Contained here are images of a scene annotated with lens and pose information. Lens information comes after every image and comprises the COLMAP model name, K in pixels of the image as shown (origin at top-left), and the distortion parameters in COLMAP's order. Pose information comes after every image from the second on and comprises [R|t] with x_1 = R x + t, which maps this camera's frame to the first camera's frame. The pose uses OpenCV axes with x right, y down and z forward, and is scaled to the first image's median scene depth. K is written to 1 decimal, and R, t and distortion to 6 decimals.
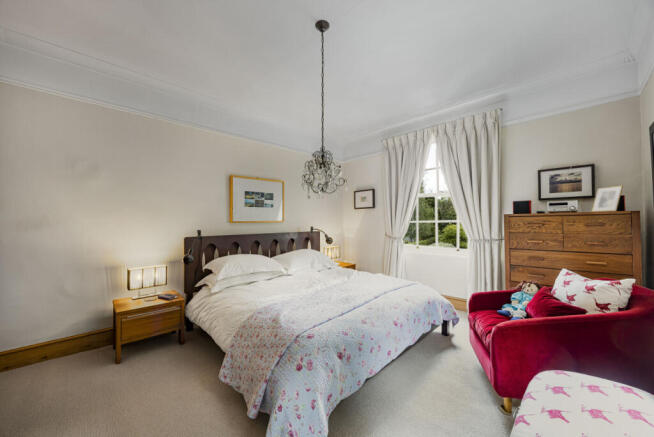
lens RADIAL K [[253.9, 0, 327.0], [0, 253.9, 218.5], [0, 0, 1]] dist [-0.001282, -0.000004]
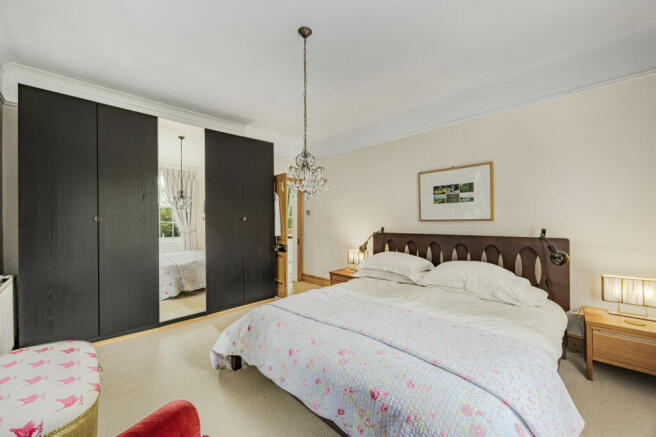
lens RADIAL K [[259.8, 0, 328.0], [0, 259.8, 218.5], [0, 0, 1]] dist [0.000429, -0.000065]
pose [[0.003451, -0.001212, -0.999993, 0.583356], [0.011282, 0.999936, -0.001173, 0.002893], [0.999930, -0.011278, 0.003464, 0.607770]]
